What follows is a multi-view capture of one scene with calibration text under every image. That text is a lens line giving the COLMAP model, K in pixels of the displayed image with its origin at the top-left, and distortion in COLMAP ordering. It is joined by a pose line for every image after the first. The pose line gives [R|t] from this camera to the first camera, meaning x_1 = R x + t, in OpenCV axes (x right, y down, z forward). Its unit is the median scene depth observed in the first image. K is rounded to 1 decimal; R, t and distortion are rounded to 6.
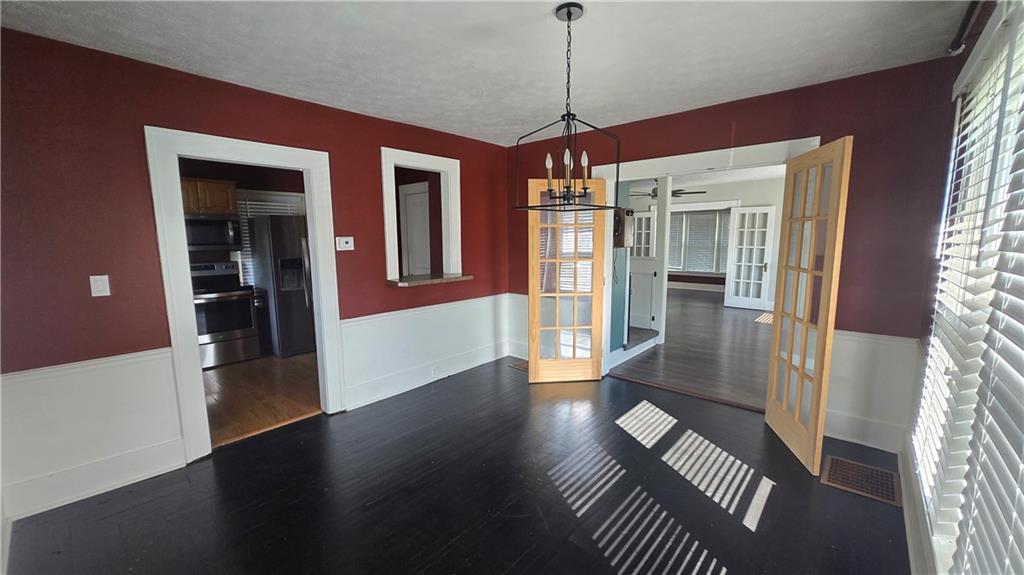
lens RADIAL K [[402.7, 0, 514.0], [0, 402.7, 292.0], [0, 0, 1]] dist [0.013957, -0.006840]
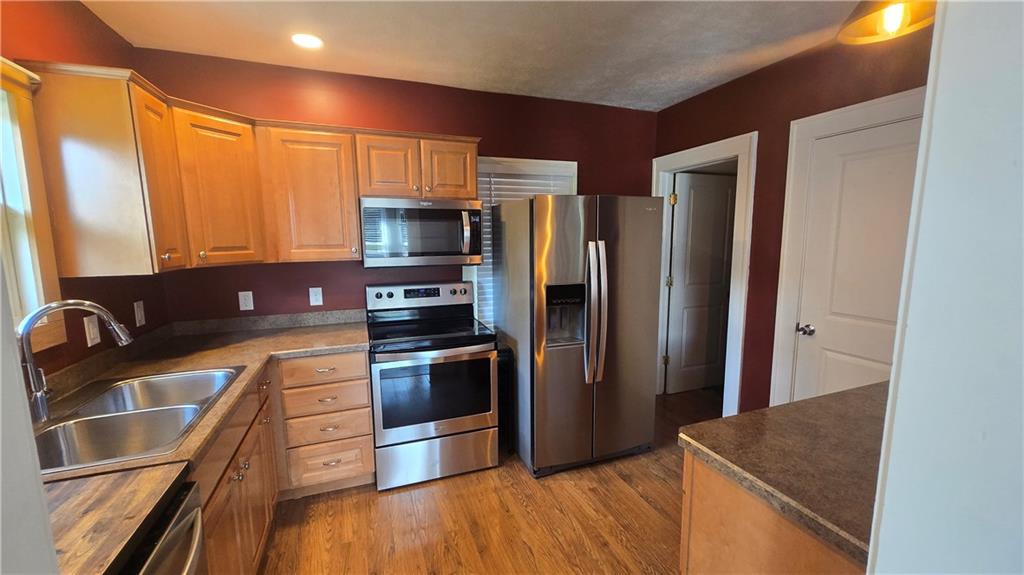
lens RADIAL K [[402.7, 0, 514.0], [0, 402.7, 292.0], [0, 0, 1]] dist [0.013957, -0.006840]
pose [[0.880069, 0.065550, -0.470299, -0.458422], [-0.062786, 0.997794, 0.021579, -0.098566], [0.470676, 0.010537, 0.882243, 0.665221]]
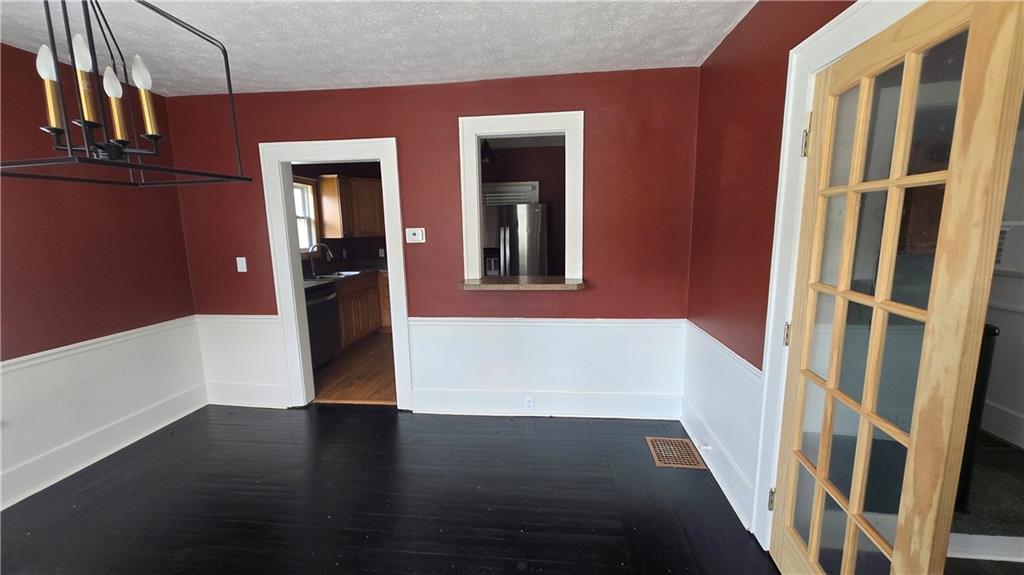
lens RADIAL K [[402.7, 0, 514.0], [0, 402.7, 292.0], [0, 0, 1]] dist [0.013957, -0.006840]
pose [[0.573219, 0.129062, -0.809174, 0.398583], [-0.100403, 0.991139, 0.086960, -0.081062], [0.813228, 0.031397, 0.581098, 0.558868]]
